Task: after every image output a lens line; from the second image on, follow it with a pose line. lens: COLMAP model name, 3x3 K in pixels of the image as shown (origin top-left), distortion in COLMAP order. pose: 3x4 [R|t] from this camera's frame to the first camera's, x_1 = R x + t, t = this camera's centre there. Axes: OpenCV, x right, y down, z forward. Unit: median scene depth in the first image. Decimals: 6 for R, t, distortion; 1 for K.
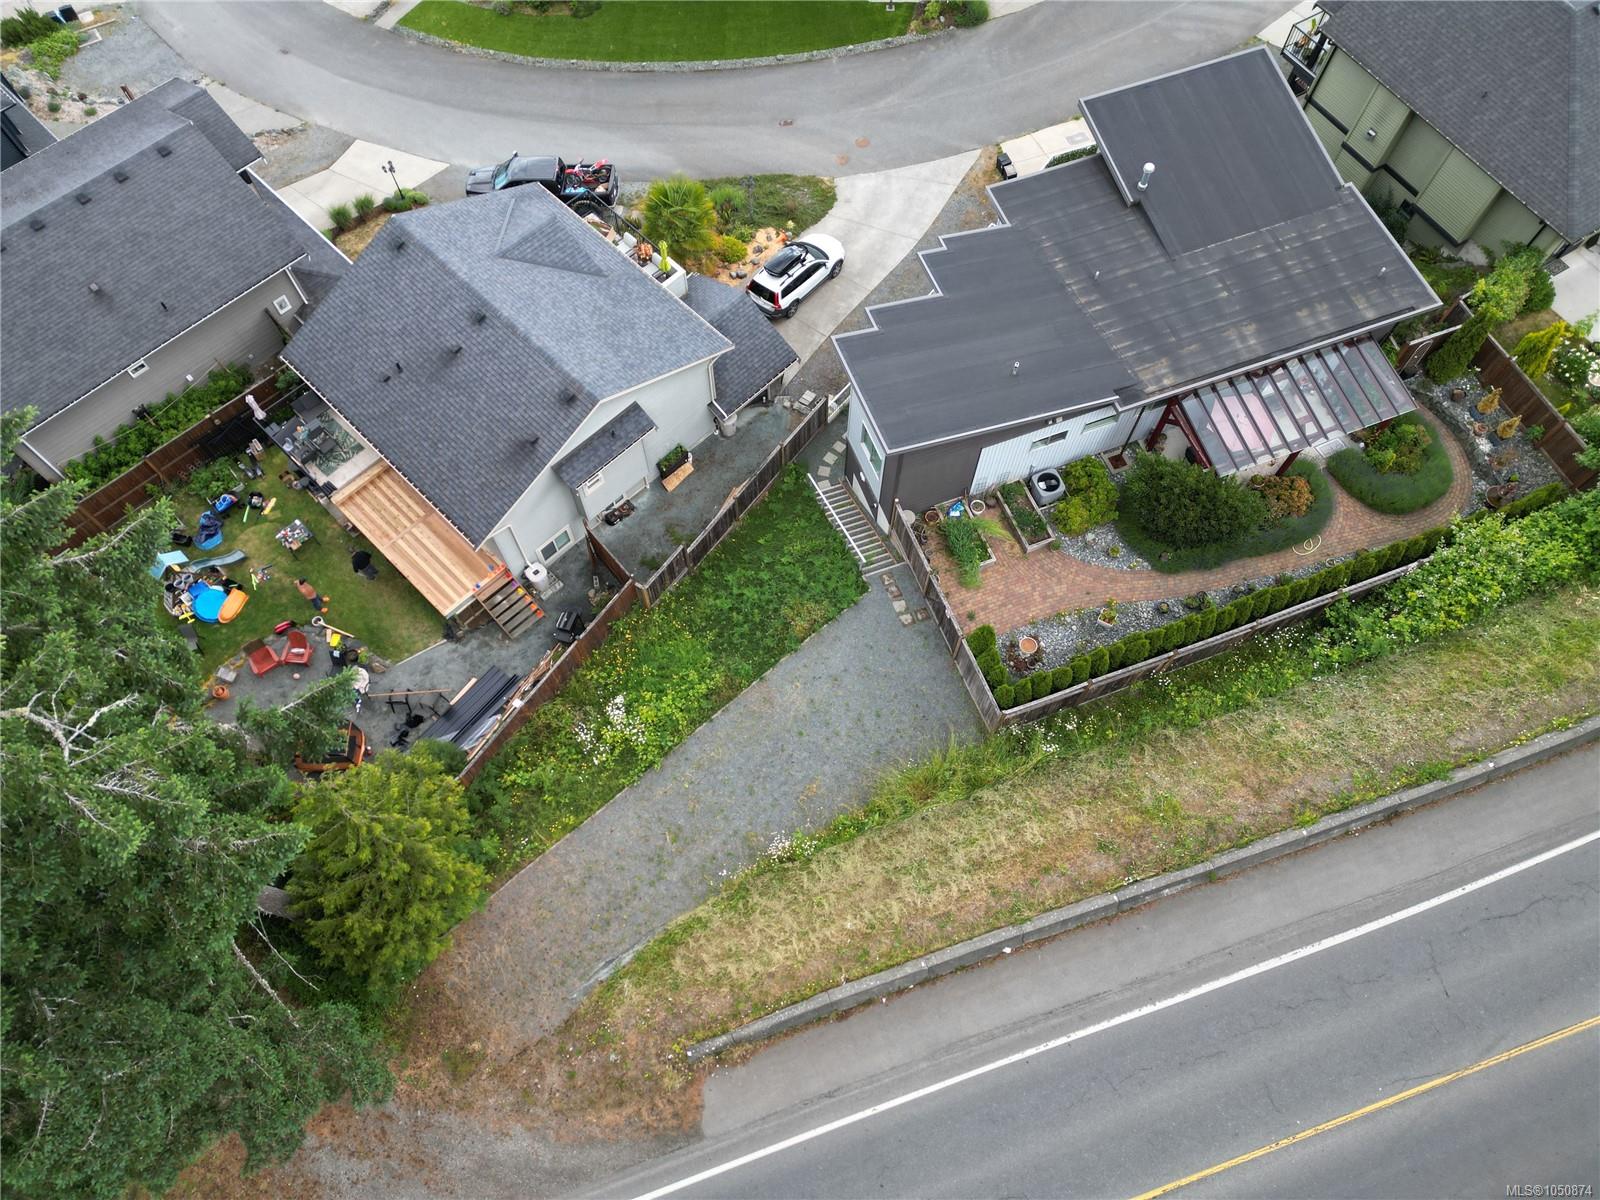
lens RADIAL K [[1105.0, 0, 798.6], [0, 1105.0, 603.7], [0, 0, 1]] dist [0.084944, -0.066753]
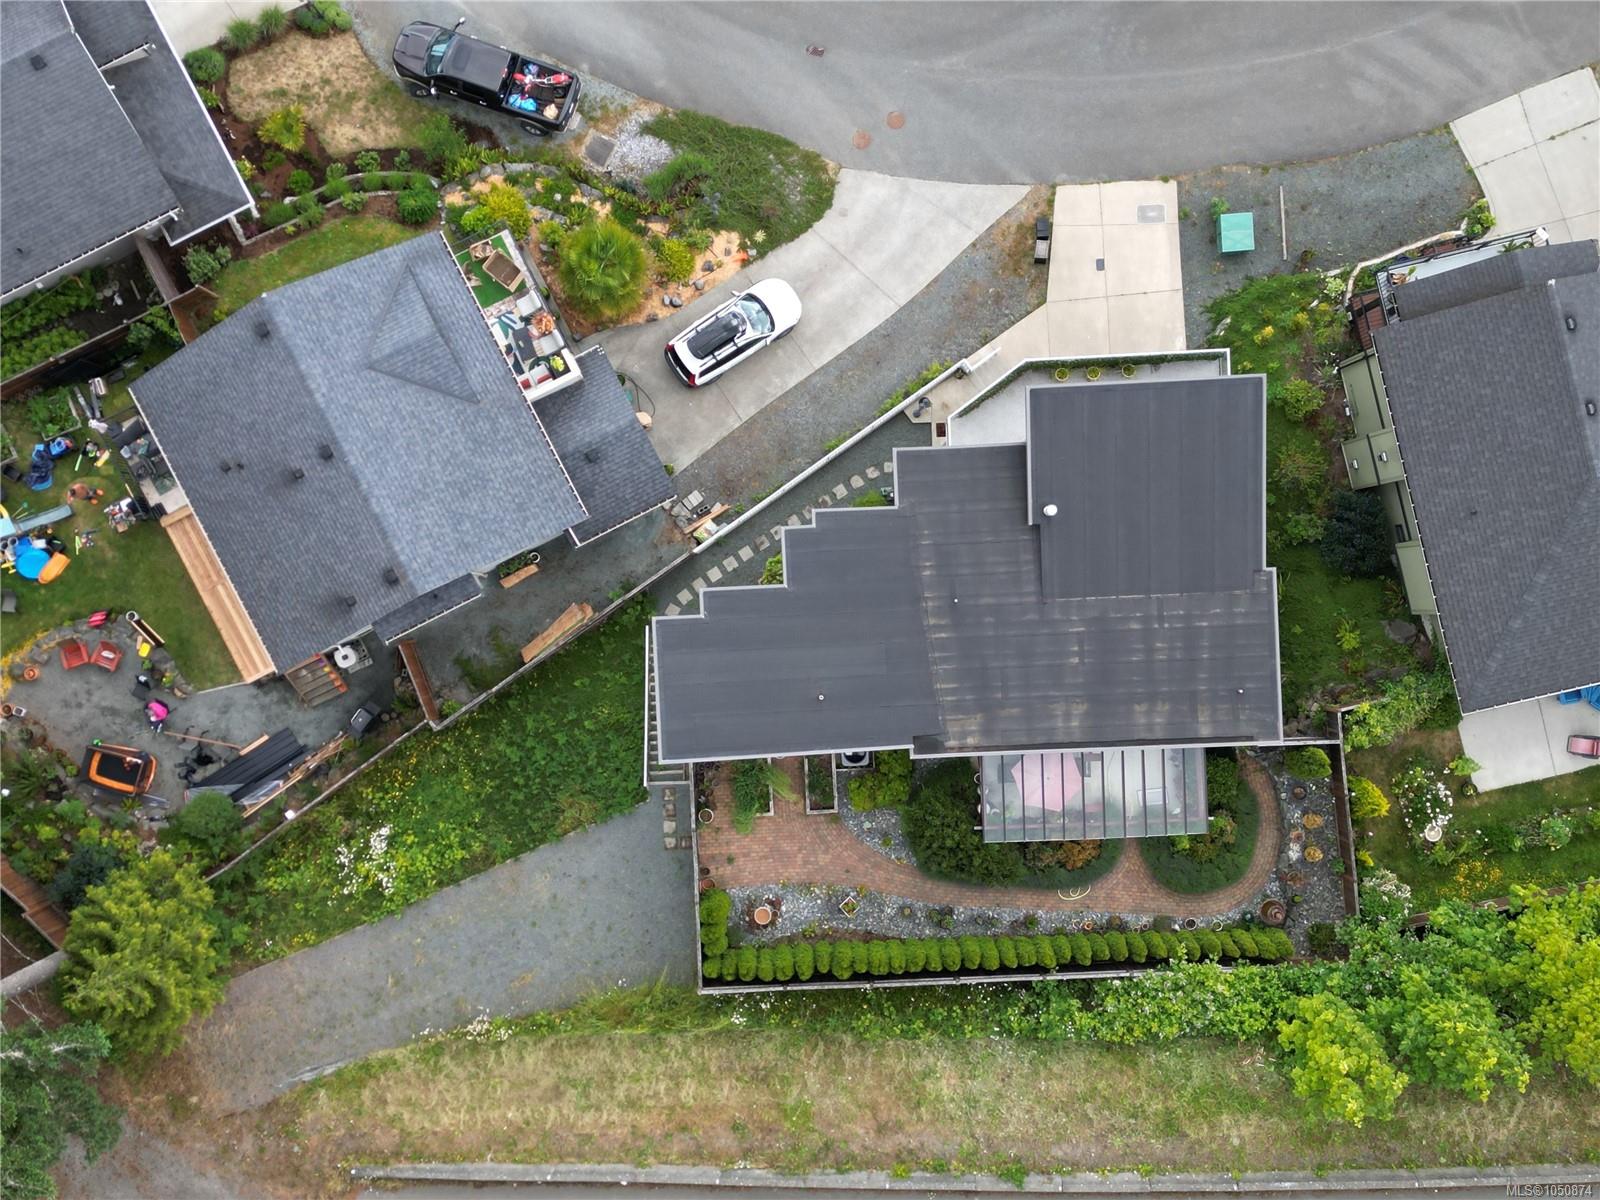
lens RADIAL K [[1793.5, 0, 800.0], [0, 1793.5, 600.0], [0, 0, 1]] dist [0.164164, -0.326348]
pose [[0.950144, 0.311751, -0.006076, 0.148779], [-0.279981, 0.861571, 0.423446, -0.902520], [0.137245, -0.400633, 0.905901, -0.403640]]
